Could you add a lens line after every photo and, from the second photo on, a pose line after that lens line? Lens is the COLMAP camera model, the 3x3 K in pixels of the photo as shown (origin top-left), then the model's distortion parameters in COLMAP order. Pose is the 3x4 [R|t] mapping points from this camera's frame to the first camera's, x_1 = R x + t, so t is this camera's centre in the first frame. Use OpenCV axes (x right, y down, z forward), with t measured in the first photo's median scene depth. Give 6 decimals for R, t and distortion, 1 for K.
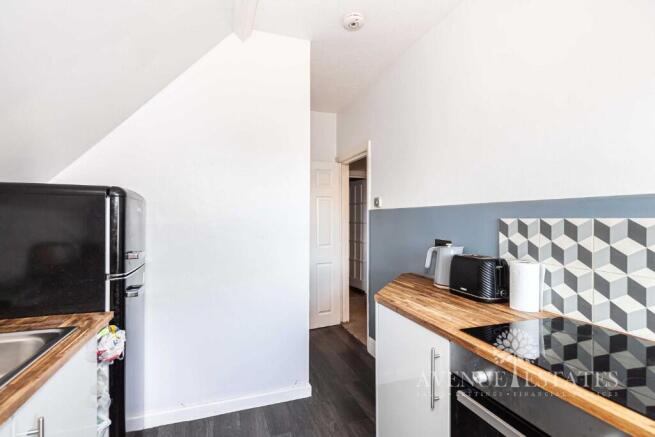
lens RADIAL K [[300.6, 0, 326.6], [0, 300.6, 218.4], [0, 0, 1]] dist [0.003108, 0.000068]
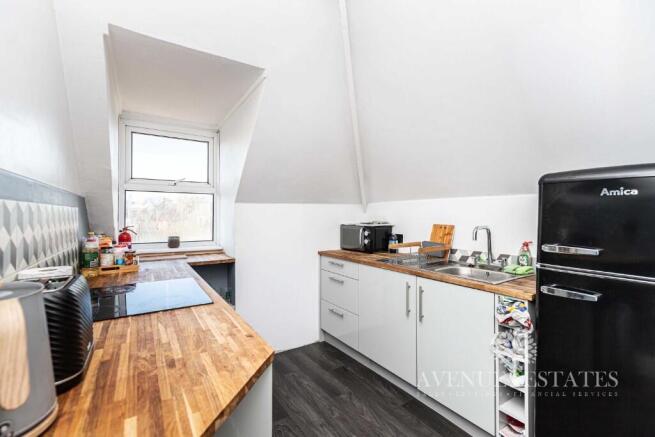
lens RADIAL K [[300.6, 0, 328.1], [0, 300.6, 216.1], [0, 0, 1]] dist [0.003108, 0.000068]
pose [[-0.978182, 0.020465, -0.206739, 0.208503], [0.020044, 0.999791, 0.004130, 0.046847], [0.206780, -0.000104, -0.978387, 1.774508]]
